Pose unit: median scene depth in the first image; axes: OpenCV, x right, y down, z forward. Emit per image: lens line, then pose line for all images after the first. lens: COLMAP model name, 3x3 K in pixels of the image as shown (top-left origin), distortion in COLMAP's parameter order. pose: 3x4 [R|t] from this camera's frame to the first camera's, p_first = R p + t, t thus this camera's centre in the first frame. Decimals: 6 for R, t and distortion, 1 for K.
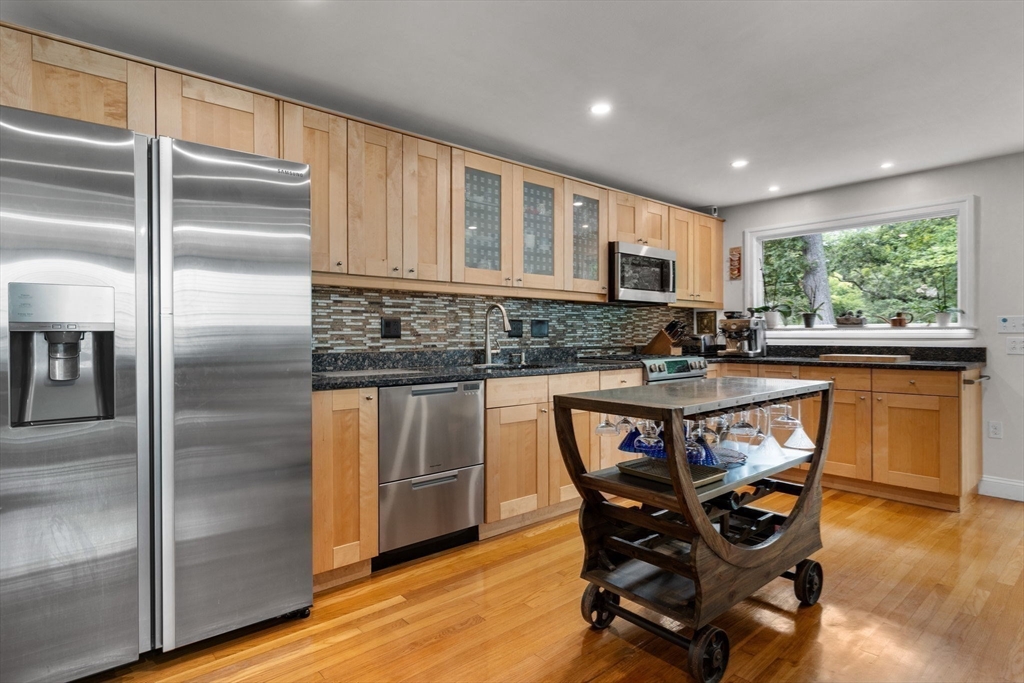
lens RADIAL K [[532.2, 0, 509.6], [0, 532.2, 339.6], [0, 0, 1]] dist [-0.007788, -0.000445]
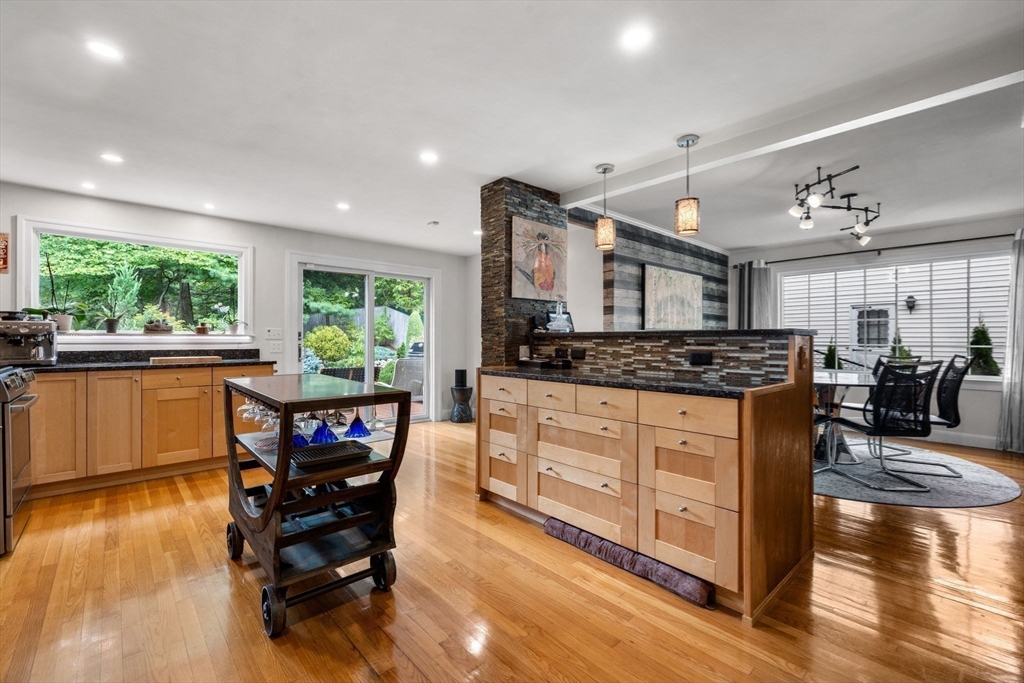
lens RADIAL K [[448.2, 0, 513.9], [0, 448.2, 336.8], [0, 0, 1]] dist [0.001004, -0.001832]
pose [[-0.047025, 0.010071, 0.998843, -0.395482], [0.007776, 0.999923, -0.009716, -0.001080], [-0.998863, 0.007310, -0.047100, 0.334594]]
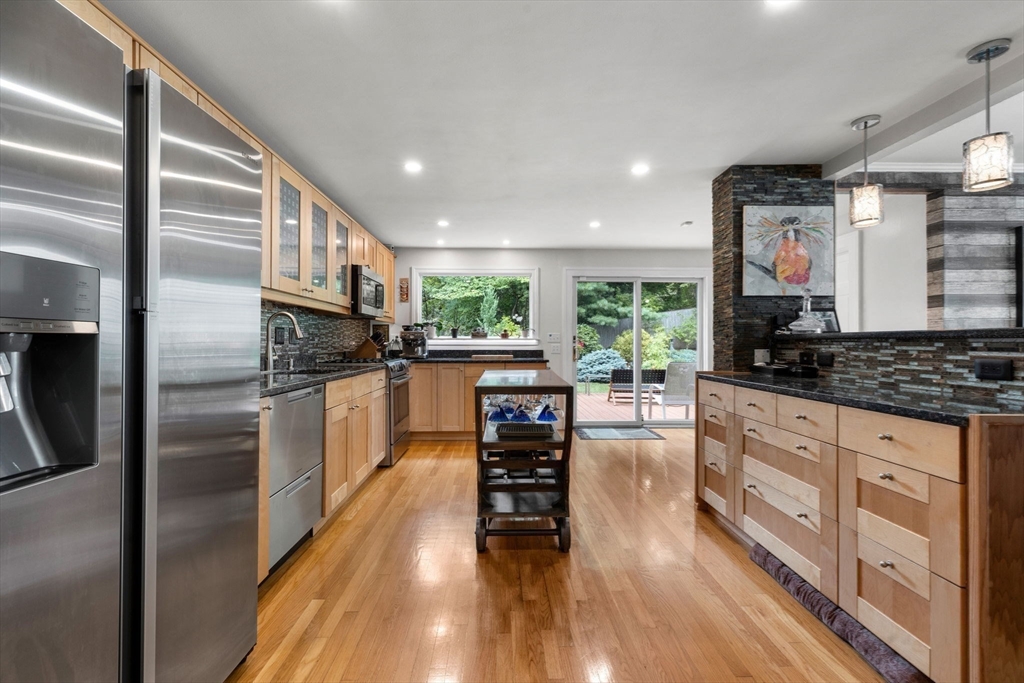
lens RADIAL K [[448.2, 0, 498.7], [0, 448.2, 338.6], [0, 0, 1]] dist [0.001004, -0.001832]
pose [[0.636898, 0.010183, 0.770881, -0.409106], [0.003870, 0.999858, -0.016405, 0.000796], [-0.770939, 0.013432, 0.636768, 0.115690]]
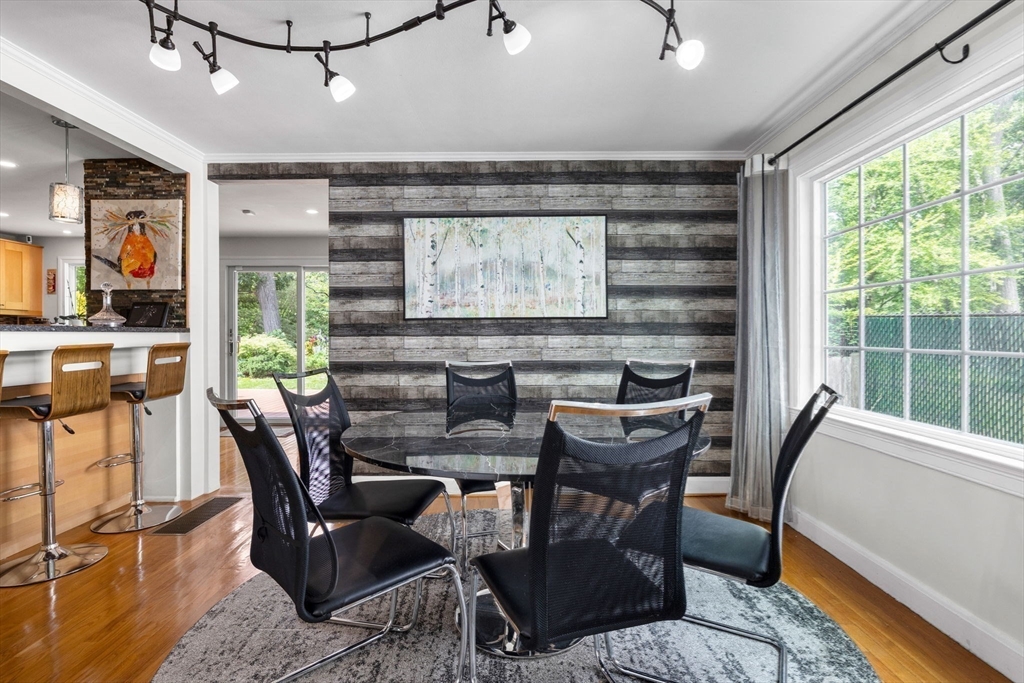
lens RADIAL K [[450.8, 0, 463.3], [0, 450.8, 338.5], [0, 0, 1]] dist [-0.006183, 0.001117]
pose [[0.660597, -0.003035, 0.750735, 0.347636], [0.004963, 0.999988, -0.000324, 0.003713], [-0.750725, 0.003940, 0.660604, -0.776838]]
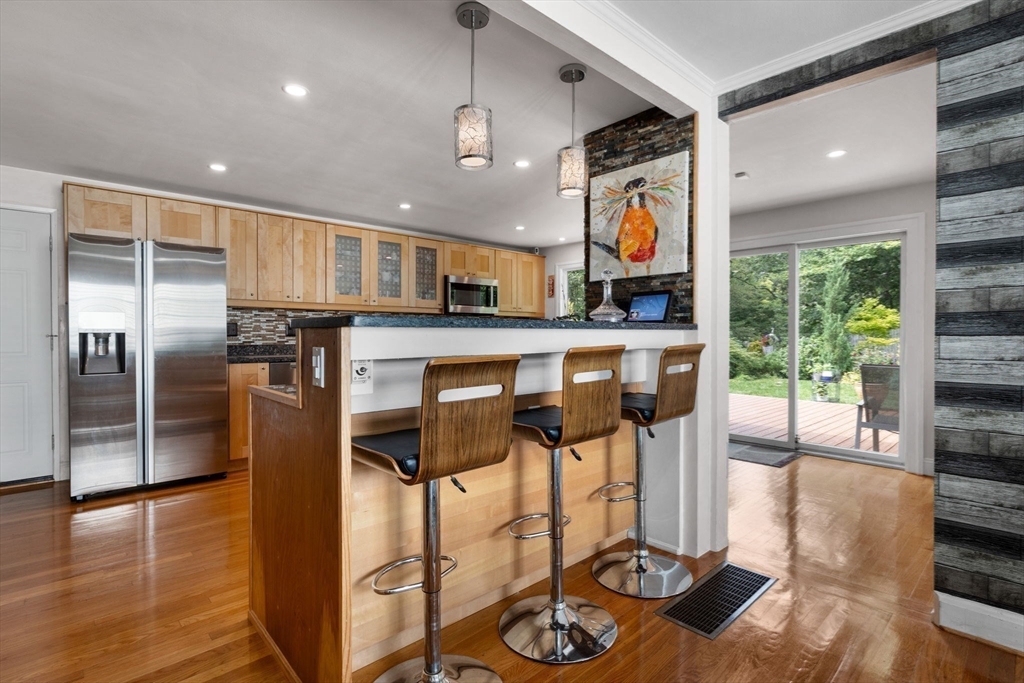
lens RADIAL K [[499.2, 0, 512.6], [0, 499.2, 338.1], [0, 0, 1]] dist [-0.014661, -0.001306]
pose [[0.999427, 0.001949, 0.033788, 0.365077], [-0.001923, 0.999998, -0.000794, 0.002021], [-0.033789, 0.000729, 0.999429, -0.510928]]
